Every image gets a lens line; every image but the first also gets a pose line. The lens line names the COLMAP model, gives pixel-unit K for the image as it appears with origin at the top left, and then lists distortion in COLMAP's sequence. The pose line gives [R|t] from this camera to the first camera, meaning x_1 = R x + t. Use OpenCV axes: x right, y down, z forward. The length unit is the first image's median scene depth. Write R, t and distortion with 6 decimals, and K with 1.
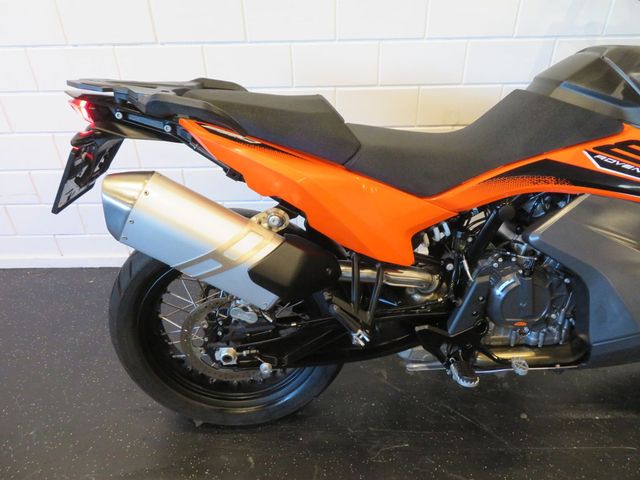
lens RADIAL K [[456.9, 0, 320.0], [0, 456.9, 240.0], [0, 0, 1]] dist [-0.009715, 0.007974]
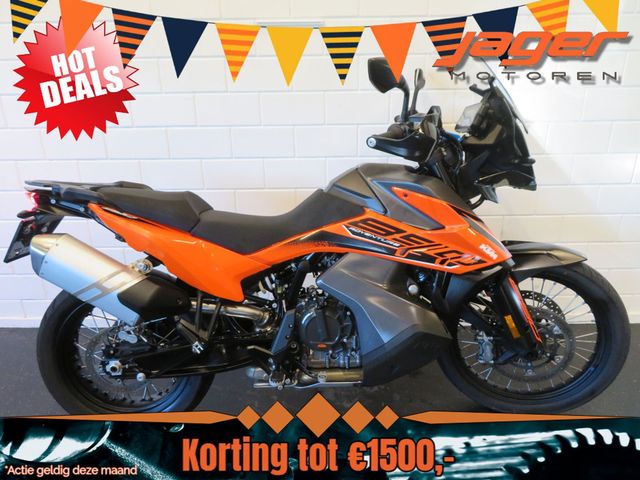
lens RADIAL K [[456.9, 0, 320.0], [0, 456.9, 240.0], [0, 0, 1]] dist [-0.009715, 0.007974]
pose [[0.999940, 0.007895, -0.007561, 0.452468], [-0.009401, 0.974019, -0.226271, 0.189039], [0.005578, 0.226328, 0.974035, -0.468136]]
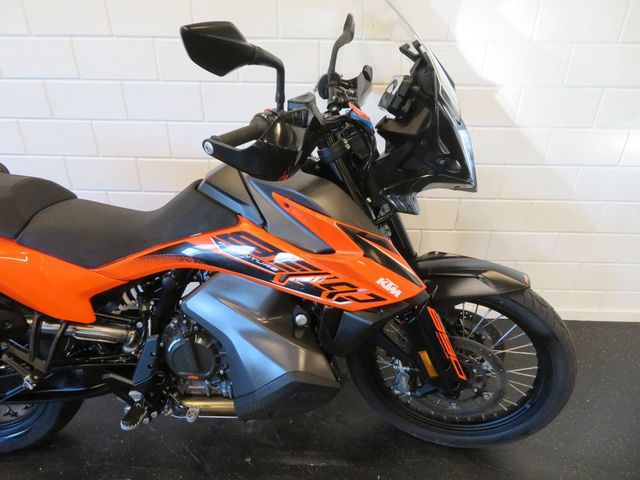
lens RADIAL K [[456.9, 0, 320.0], [0, 456.9, 240.0], [0, 0, 1]] dist [-0.009715, 0.007974]
pose [[0.998735, 0.044893, -0.022668, 0.792462], [-0.046289, 0.996789, -0.065341, -0.107843], [0.019662, 0.066308, 0.997605, -0.186414]]
